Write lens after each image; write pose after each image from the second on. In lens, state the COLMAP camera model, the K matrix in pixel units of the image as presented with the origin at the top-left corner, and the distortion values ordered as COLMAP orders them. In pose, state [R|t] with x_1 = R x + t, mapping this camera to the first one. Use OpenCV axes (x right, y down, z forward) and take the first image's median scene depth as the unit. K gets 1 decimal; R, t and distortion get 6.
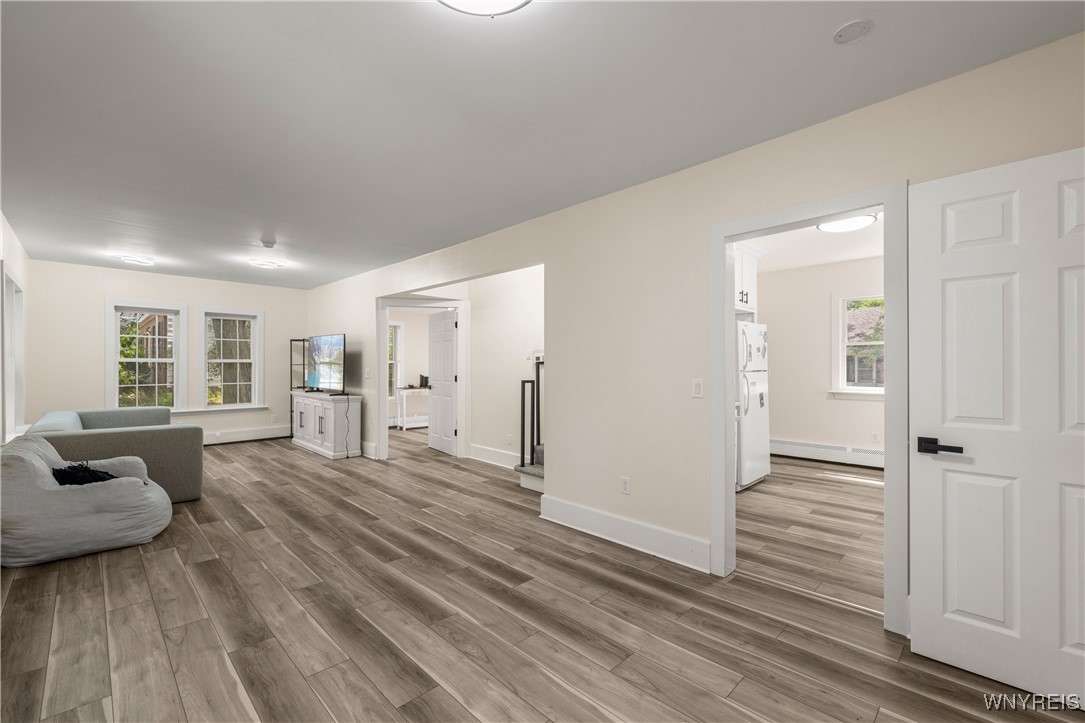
lens RADIAL K [[460.4, 0, 542.5], [0, 460.4, 361.5], [0, 0, 1]] dist [-0.002786, -0.000077]
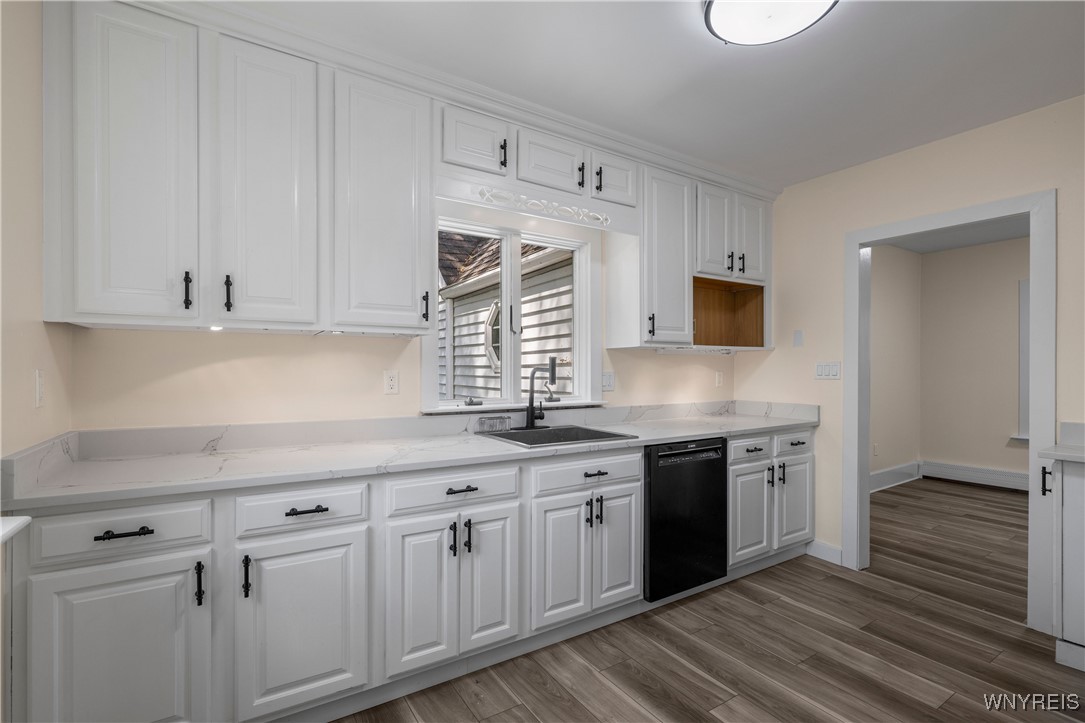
lens RADIAL K [[518.0, 0, 542.5], [0, 518.0, 361.5], [0, 0, 1]] dist [0.001788, 0.001027]
pose [[-0.981971, -0.009290, 0.188802, 1.192223], [-0.012301, 0.999815, -0.014782, 0.026197], [-0.188629, -0.016838, -0.981904, 2.270843]]
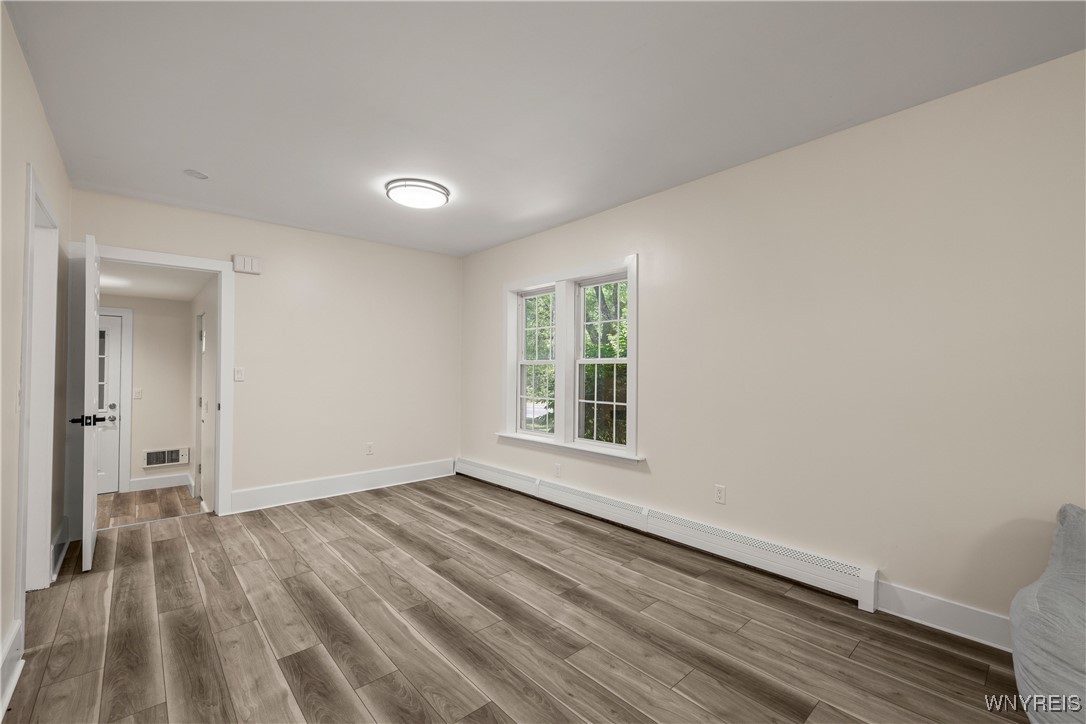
lens RADIAL K [[460.8, 0, 543.0], [0, 460.8, 362.0], [0, 0, 1]] dist [-0.002786, -0.000077]
pose [[-0.998463, -0.005795, 0.055111, -0.501049], [-0.007393, 0.999557, -0.028828, 0.024903], [-0.054920, -0.029191, -0.998064, 1.825694]]
